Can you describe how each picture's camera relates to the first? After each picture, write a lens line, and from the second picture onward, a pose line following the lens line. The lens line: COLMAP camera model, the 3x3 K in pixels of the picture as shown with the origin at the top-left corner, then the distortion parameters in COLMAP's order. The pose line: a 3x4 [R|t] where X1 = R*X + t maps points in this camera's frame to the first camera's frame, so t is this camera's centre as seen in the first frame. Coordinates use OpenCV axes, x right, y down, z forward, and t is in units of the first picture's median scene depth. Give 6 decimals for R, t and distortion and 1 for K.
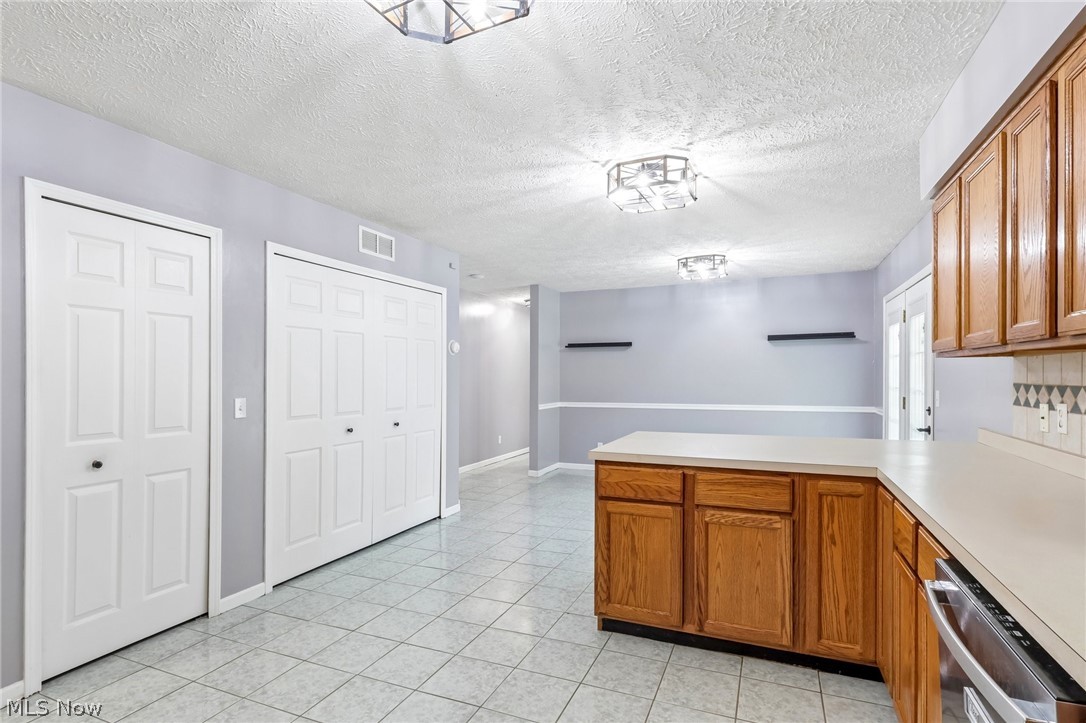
lens RADIAL K [[538.1, 0, 543.1], [0, 538.1, 377.2], [0, 0, 1]] dist [0.010252, -0.002446]
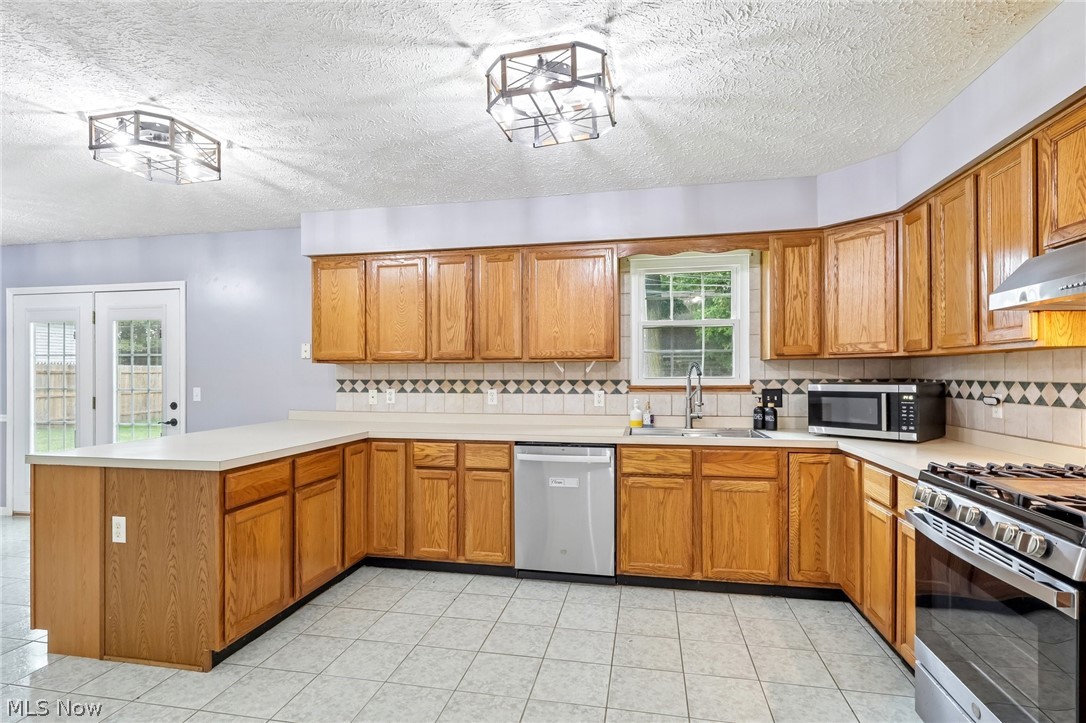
lens RADIAL K [[538.1, 0, 536.2], [0, 538.1, 375.5], [0, 0, 1]] dist [0.010252, -0.002446]
pose [[-0.199559, 0.003194, 0.979881, -0.581405], [0.006003, 0.999980, -0.002037, 0.003815], [-0.979867, 0.005476, -0.199575, 0.458271]]
